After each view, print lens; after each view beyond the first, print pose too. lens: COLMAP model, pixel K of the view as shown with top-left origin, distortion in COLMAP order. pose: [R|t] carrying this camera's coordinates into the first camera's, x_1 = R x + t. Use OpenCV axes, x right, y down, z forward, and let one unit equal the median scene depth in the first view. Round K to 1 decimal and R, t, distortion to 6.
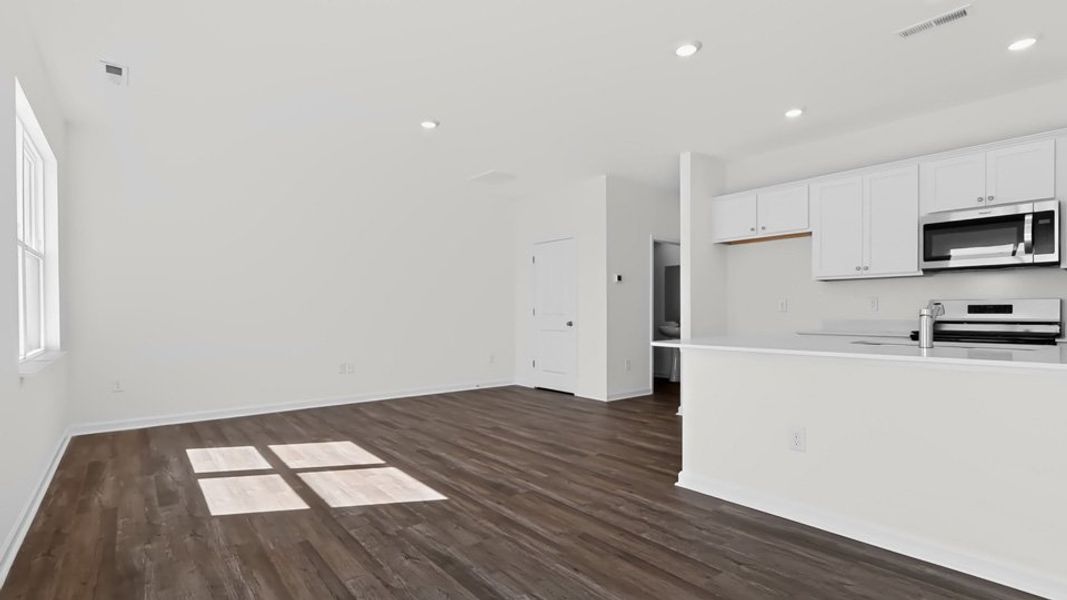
lens RADIAL K [[500.9, 0, 532.1], [0, 500.9, 317.9], [0, 0, 1]] dist [-0.001971, -0.000137]
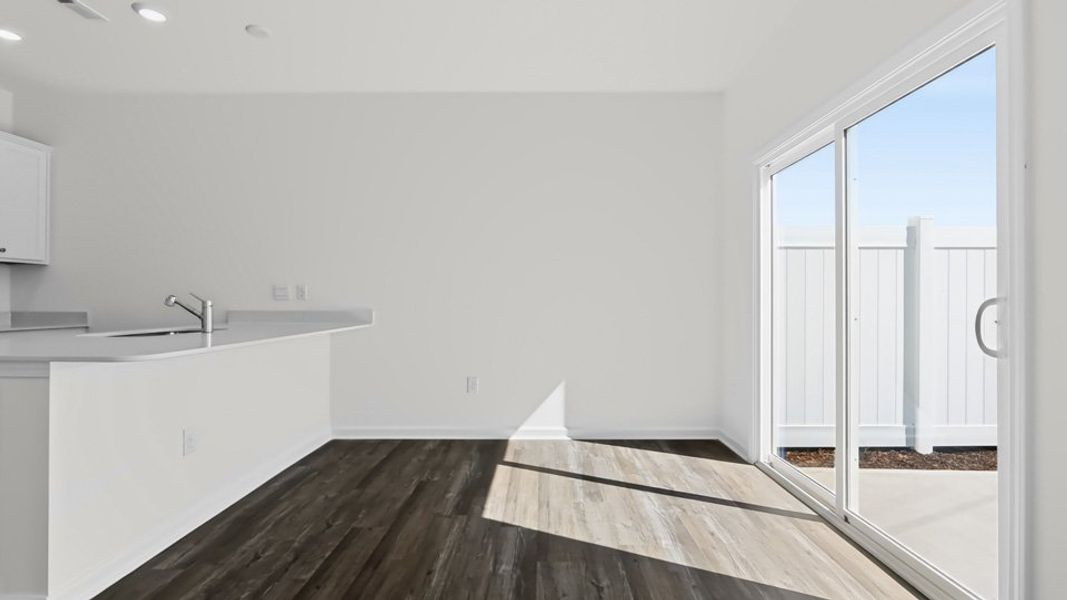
lens RADIAL K [[491.6, 0, 537.5], [0, 491.6, 298.1], [0, 0, 1]] dist [-0.000618, -0.000255]
pose [[-0.772633, 0.005346, 0.634830, -0.588572], [0.005518, 0.999983, -0.001706, -0.019223], [-0.634828, 0.002185, -0.772650, 1.393314]]
